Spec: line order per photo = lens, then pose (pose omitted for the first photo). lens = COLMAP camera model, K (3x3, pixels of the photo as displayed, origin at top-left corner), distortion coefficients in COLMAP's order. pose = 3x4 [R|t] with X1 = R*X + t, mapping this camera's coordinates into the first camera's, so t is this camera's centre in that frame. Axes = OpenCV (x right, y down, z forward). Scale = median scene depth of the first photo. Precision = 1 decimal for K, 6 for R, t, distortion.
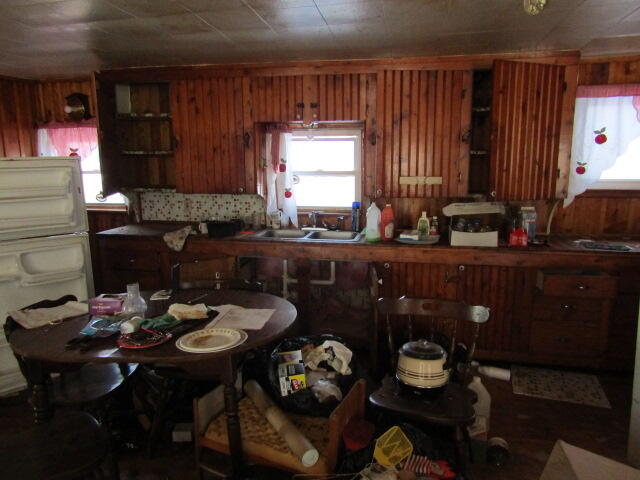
lens RADIAL K [[451.7, 0, 325.2], [0, 451.7, 238.5], [0, 0, 1]] dist [-0.023004, 0.006086]
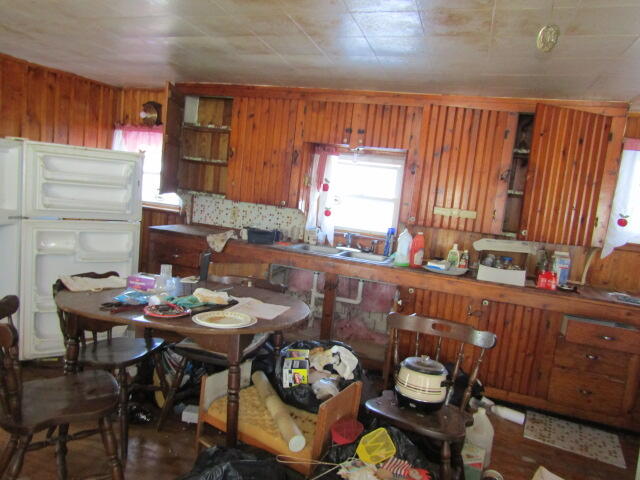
lens RADIAL K [[451.7, 0, 325.9], [0, 451.7, 239.8], [0, 0, 1]] dist [-0.023004, 0.006086]
pose [[0.985656, 0.124639, -0.113791, 0.047623], [-0.132549, 0.989056, -0.064797, 0.036956], [0.104469, 0.078951, 0.991389, -0.040557]]
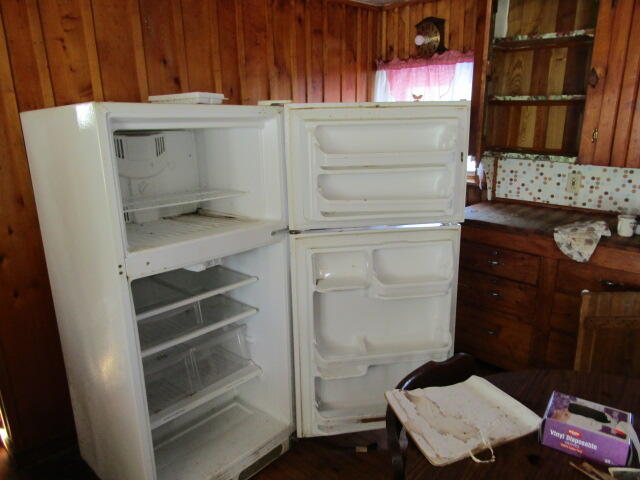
lens RADIAL K [[451.7, 0, 324.6], [0, 451.7, 246.5], [0, 0, 1]] dist [-0.023004, 0.006086]
pose [[0.838063, 0.151063, -0.524243, -0.321604], [-0.093133, 0.986410, 0.135354, -0.045782], [0.537566, -0.064610, 0.840743, 0.326800]]
